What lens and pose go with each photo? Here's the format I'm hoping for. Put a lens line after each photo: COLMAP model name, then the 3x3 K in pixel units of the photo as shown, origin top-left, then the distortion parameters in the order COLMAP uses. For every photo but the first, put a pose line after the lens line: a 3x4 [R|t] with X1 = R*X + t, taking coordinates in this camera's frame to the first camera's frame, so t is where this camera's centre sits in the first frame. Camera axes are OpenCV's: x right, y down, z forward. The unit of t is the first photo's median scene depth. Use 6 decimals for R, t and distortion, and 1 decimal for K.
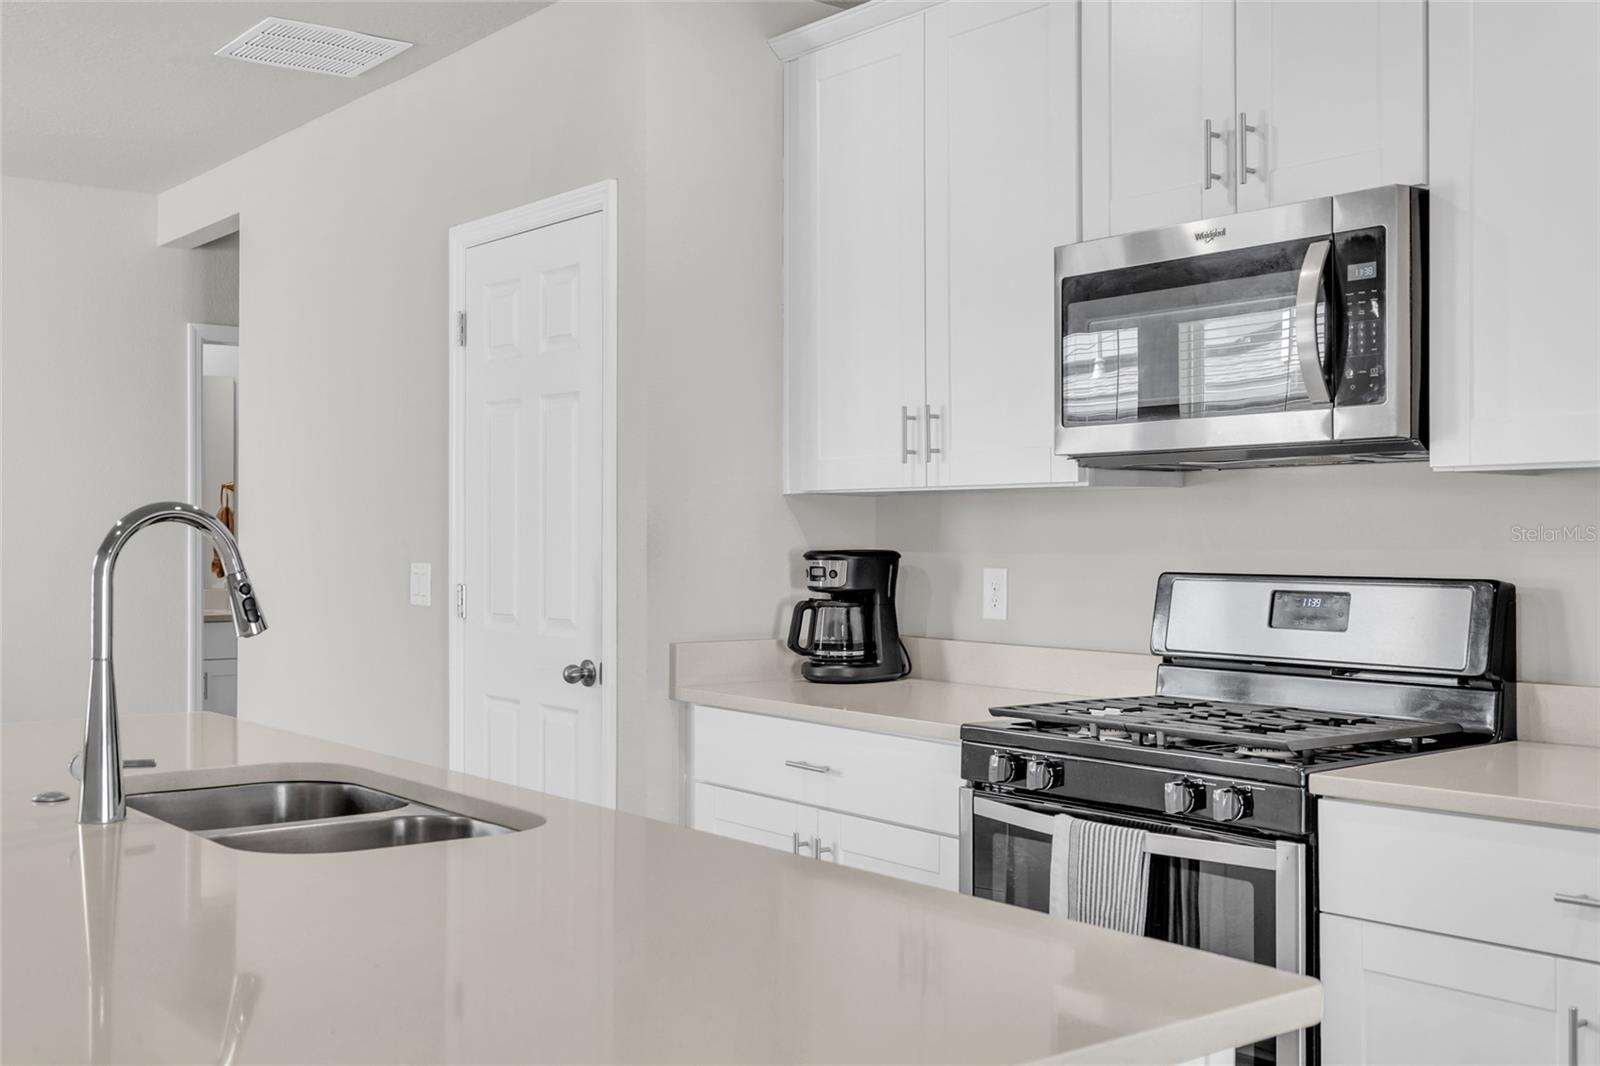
lens RADIAL K [[1672.6, 0, 800.0], [0, 1672.6, 533.0], [0, 0, 1]] dist [0.013975, 0.004070]
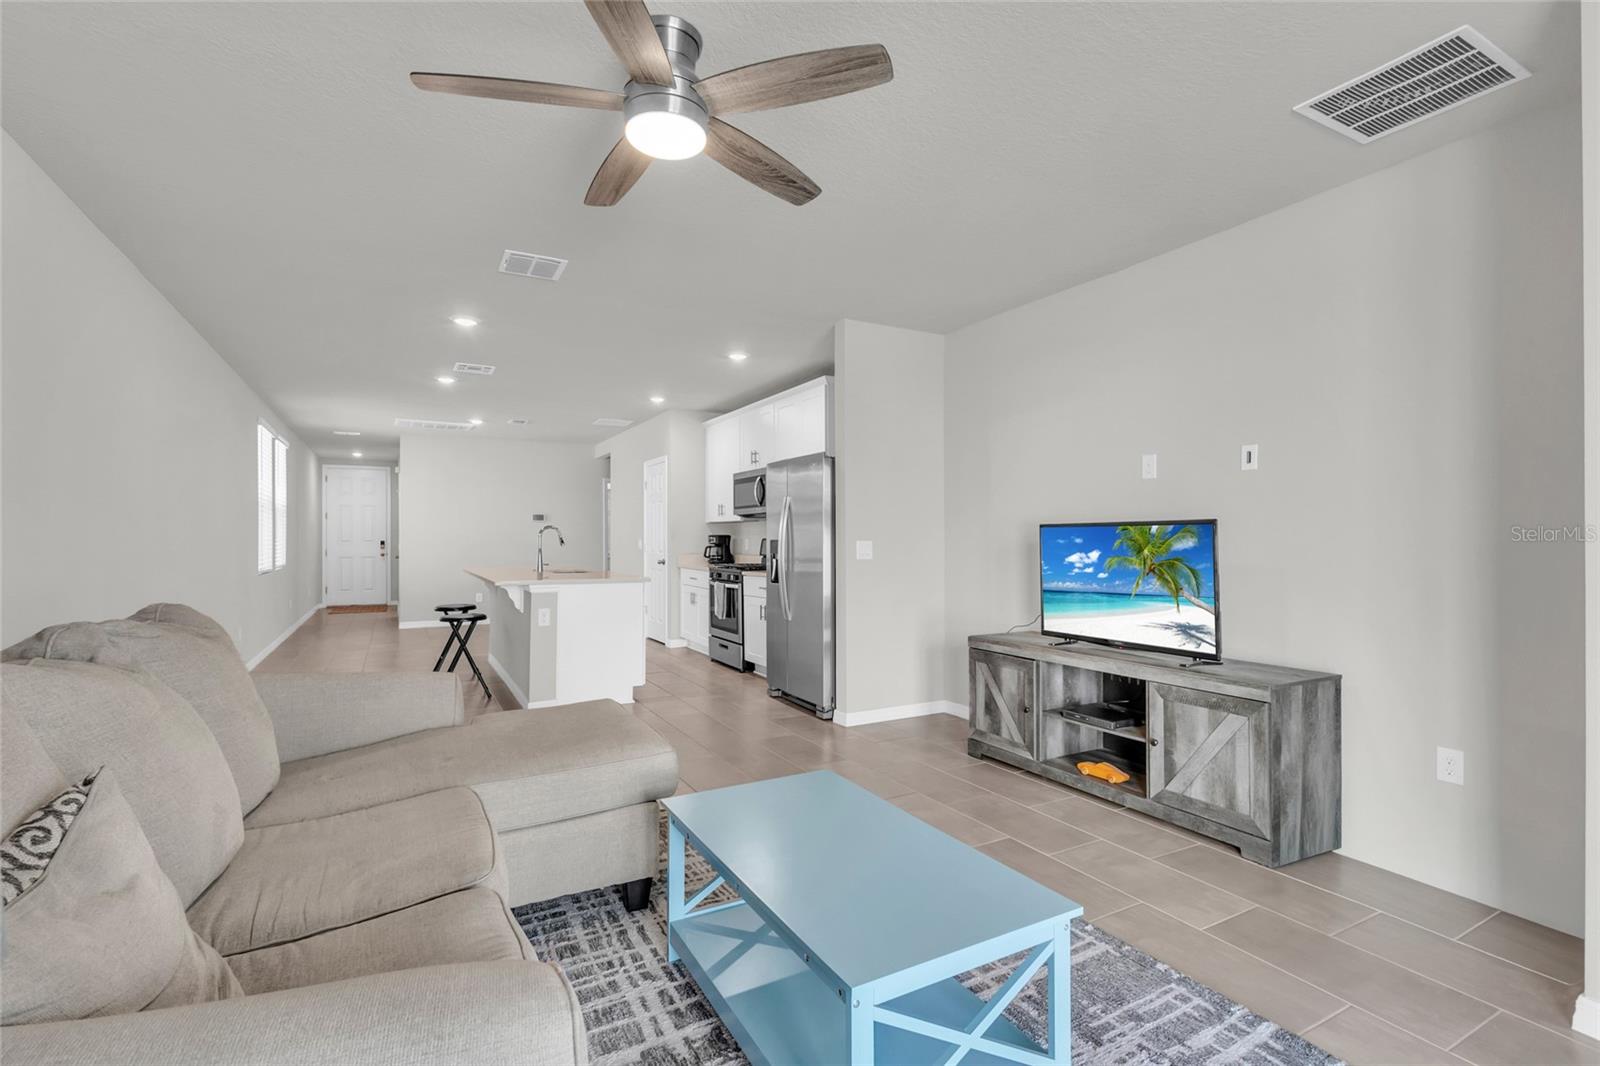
lens RADIAL K [[739.7, 0, 799.5], [0, 739.7, 536.3], [0, 0, 1]] dist [0.002873, 0.000340]
pose [[0.984333, -0.003645, -0.176284, 0.638678], [0.003830, 0.999992, 0.000706, 0.014117], [0.176281, -0.001370, 0.984339, -0.999443]]
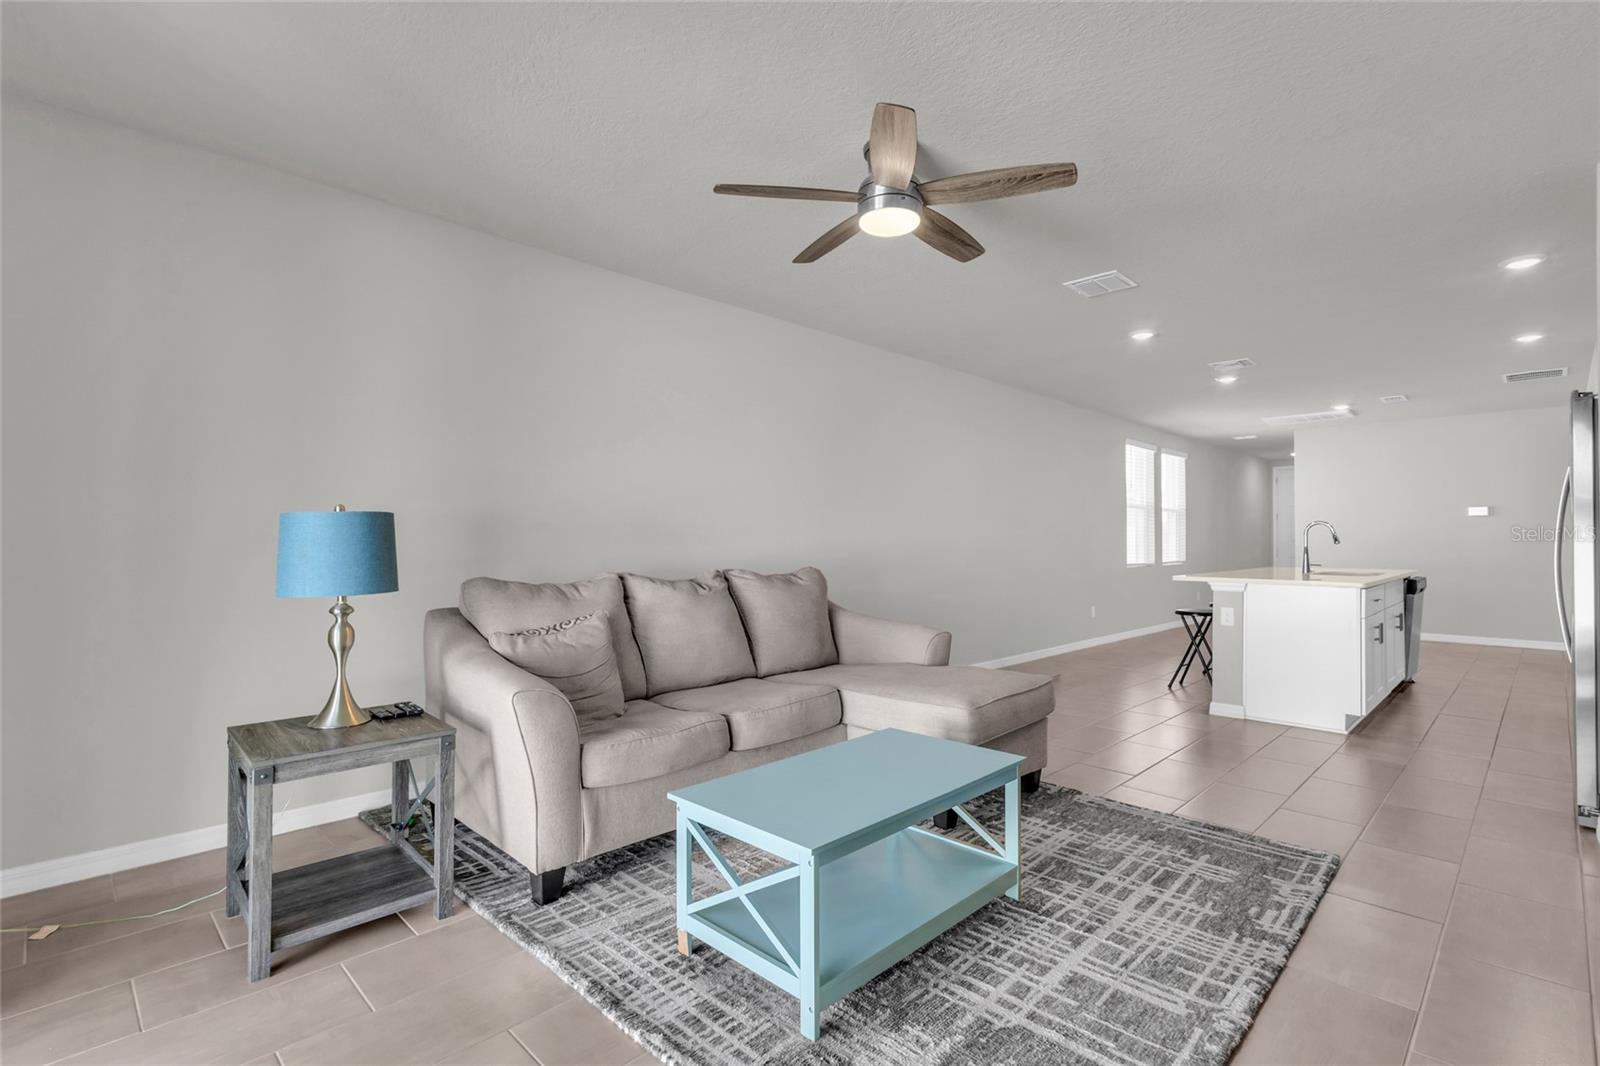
lens RADIAL K [[739.7, 0, 799.5], [0, 739.7, 536.3], [0, 0, 1]] dist [0.002873, 0.000340]
pose [[0.110175, -0.008519, -0.993876, 1.136737], [-0.000463, 0.999963, -0.008622, 0.029488], [0.993912, 0.001410, 0.110167, -0.650886]]
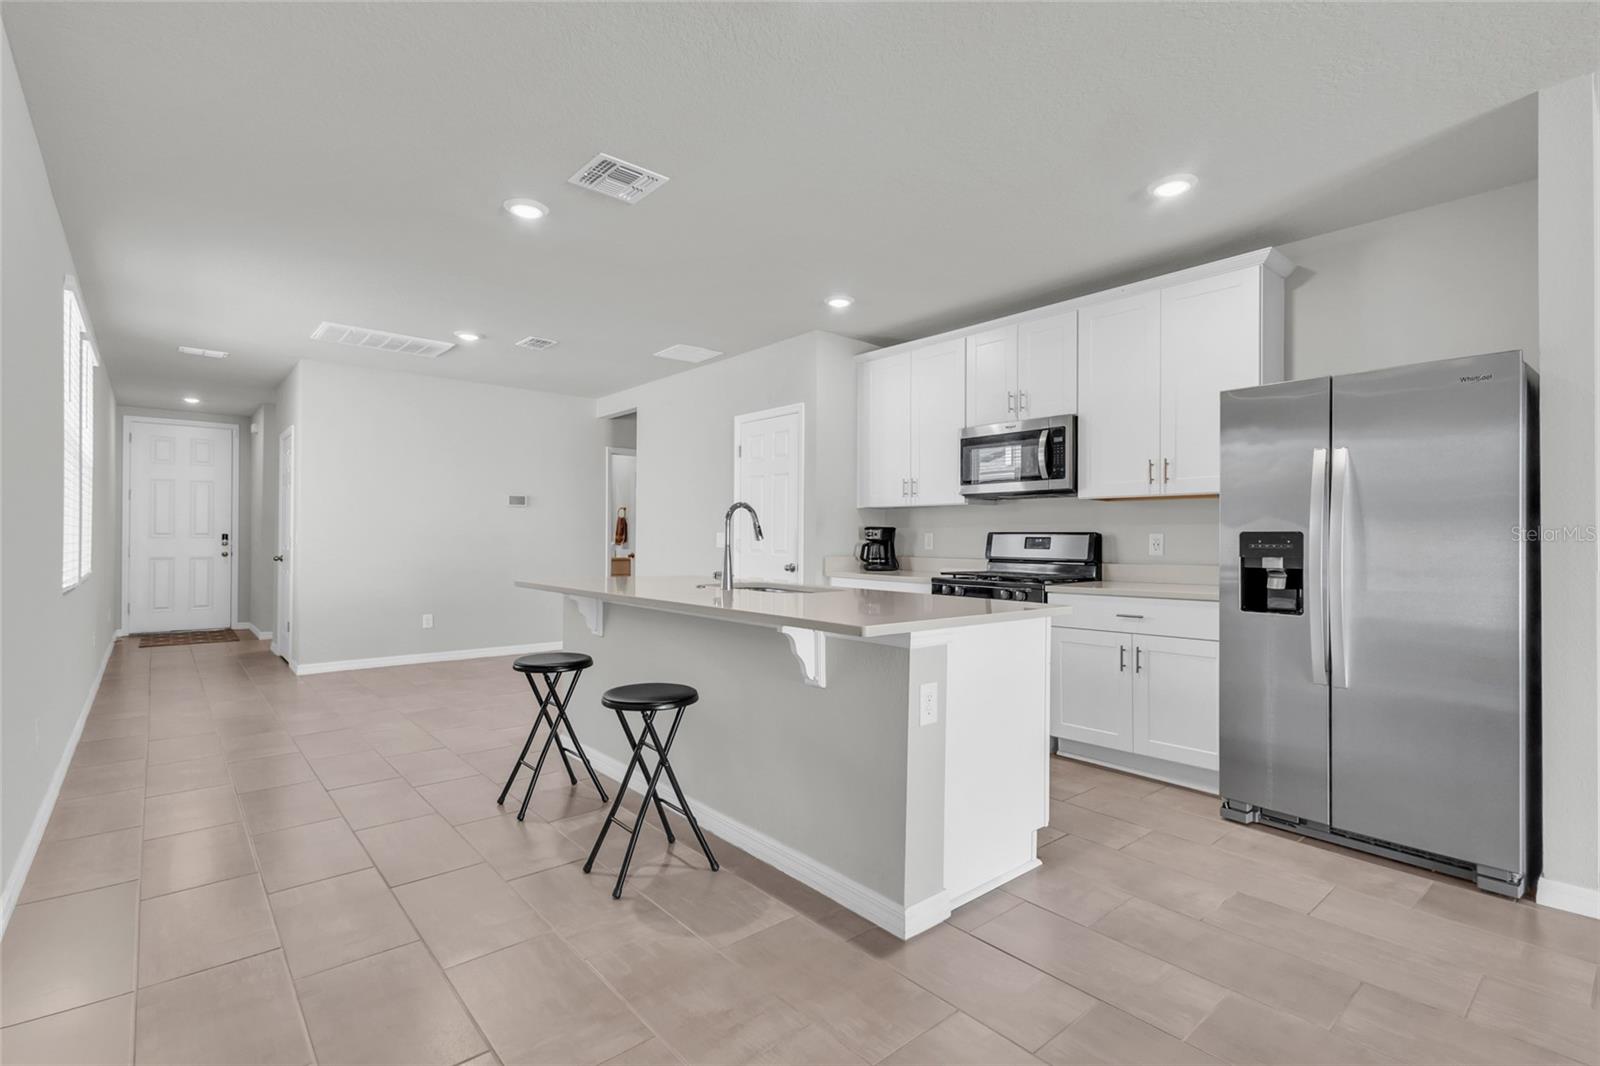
lens RADIAL K [[739.7, 0, 799.5], [0, 739.7, 536.3], [0, 0, 1]] dist [0.002873, 0.000340]
pose [[0.999277, 0.005278, 0.037638, -0.173150], [-0.005254, 0.999986, -0.000748, 0.030480], [-0.037642, 0.000550, 0.999291, -0.337050]]
